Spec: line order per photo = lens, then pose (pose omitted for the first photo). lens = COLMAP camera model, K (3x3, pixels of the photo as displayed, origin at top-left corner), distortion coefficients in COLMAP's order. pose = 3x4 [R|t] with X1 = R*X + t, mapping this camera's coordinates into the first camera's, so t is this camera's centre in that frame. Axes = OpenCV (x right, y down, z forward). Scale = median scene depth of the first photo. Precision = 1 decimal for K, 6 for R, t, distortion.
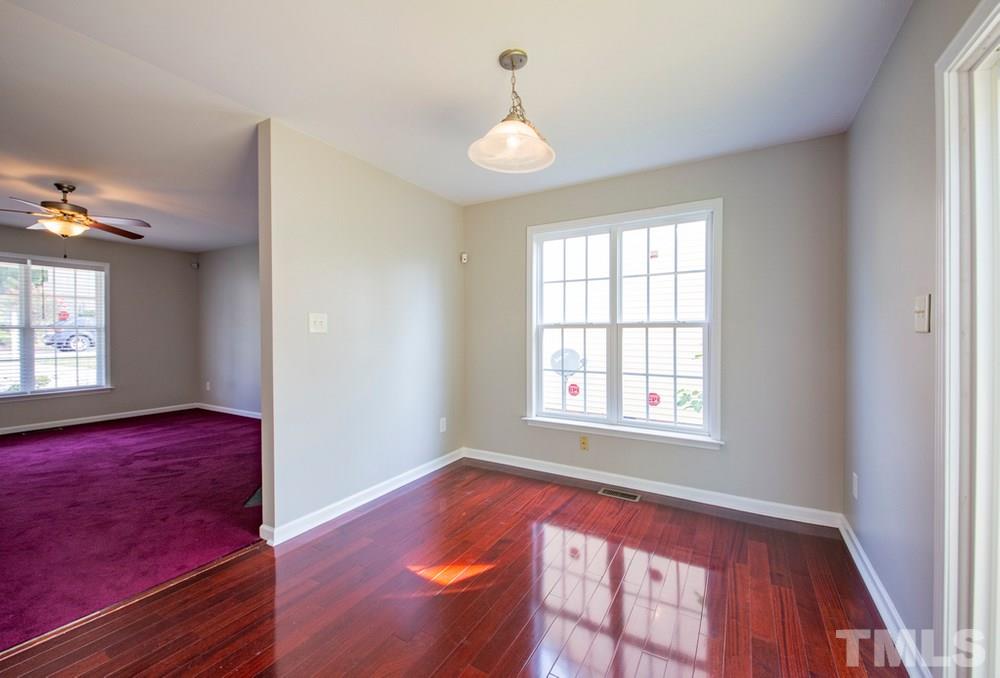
lens RADIAL K [[401.8, 0, 498.4], [0, 401.8, 334.2], [0, 0, 1]] dist [0.010623, -0.000134]
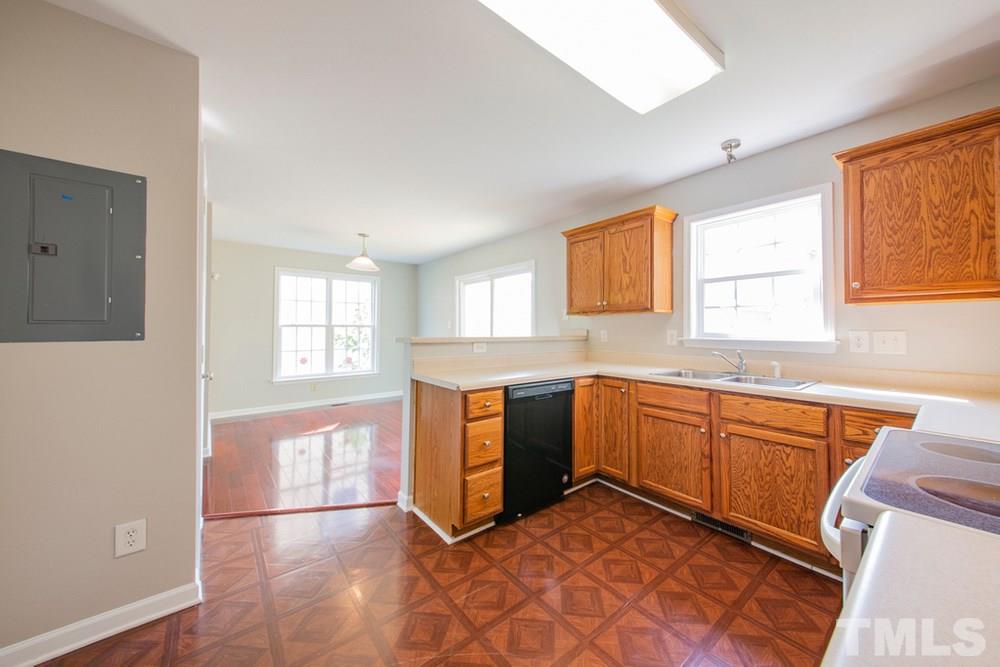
lens RADIAL K [[355.0, 0, 530.8], [0, 355.0, 321.7], [0, 0, 1]] dist [0.000693, 0.000013]
pose [[0.277876, 0.023402, 0.960332, -1.136425], [0.006441, 0.999635, -0.026223, 0.010359], [-0.960595, 0.013472, 0.277624, -0.467844]]
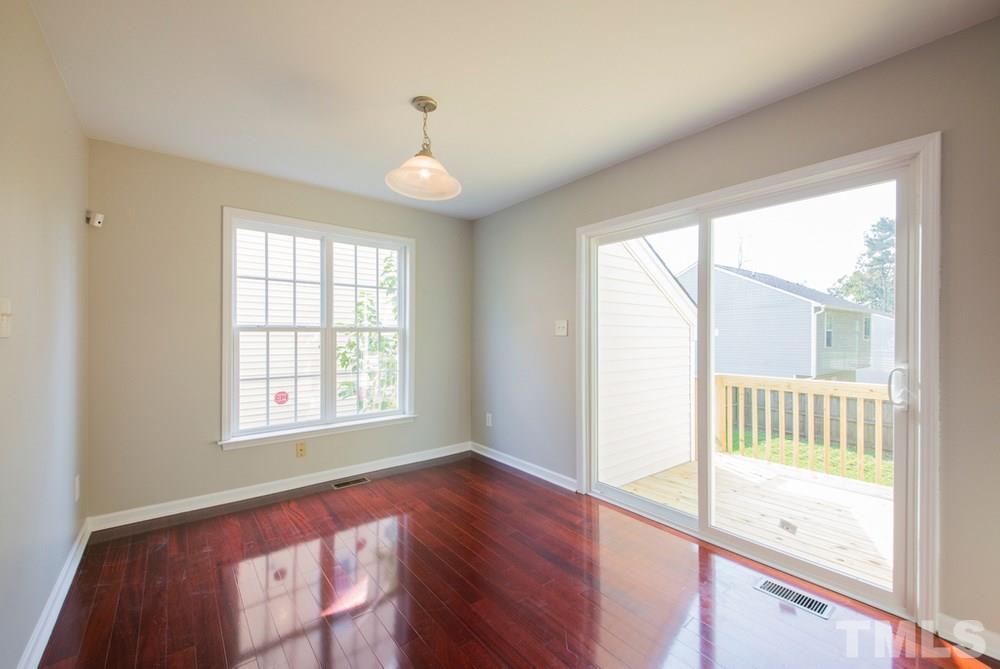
lens RADIAL K [[404.9, 0, 500.0], [0, 404.9, 334.5], [0, 0, 1]] dist [-0.010662, -0.000451]
pose [[0.345658, 0.004876, 0.938348, -0.539991], [0.004025, 0.999970, -0.006679, 0.000441], [-0.938352, 0.006085, 0.345628, 0.211392]]
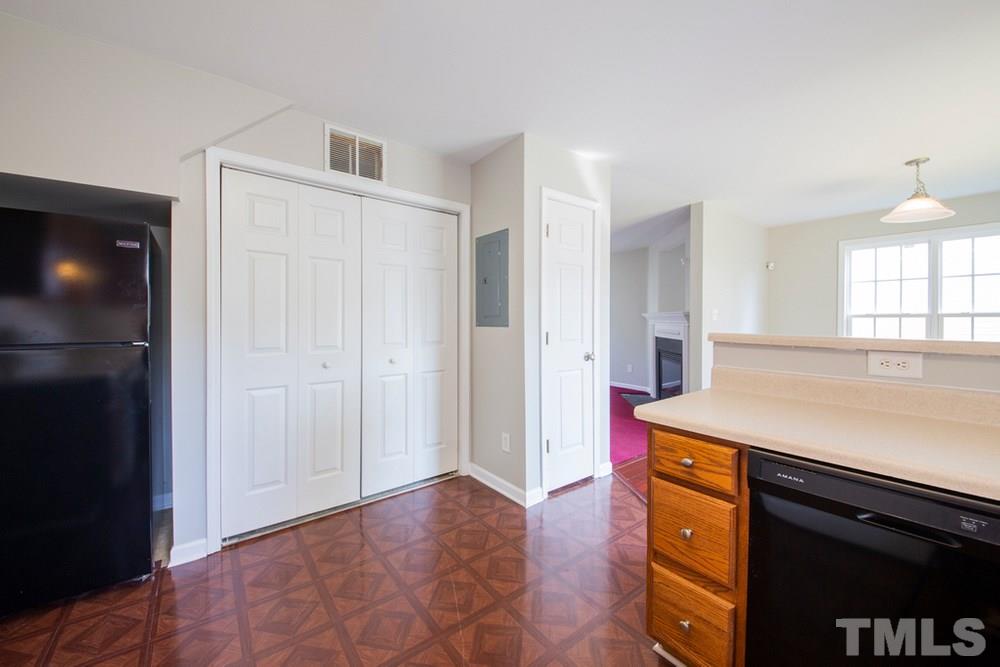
lens RADIAL K [[381.0, 0, 496.9], [0, 381.0, 323.2], [0, 0, 1]] dist [0.011695, -0.007253]
pose [[0.933522, 0.006124, -0.358468, -0.568803], [-0.005569, 0.999981, 0.002581, 0.008089], [0.358477, -0.000413, 0.933538, -0.628583]]
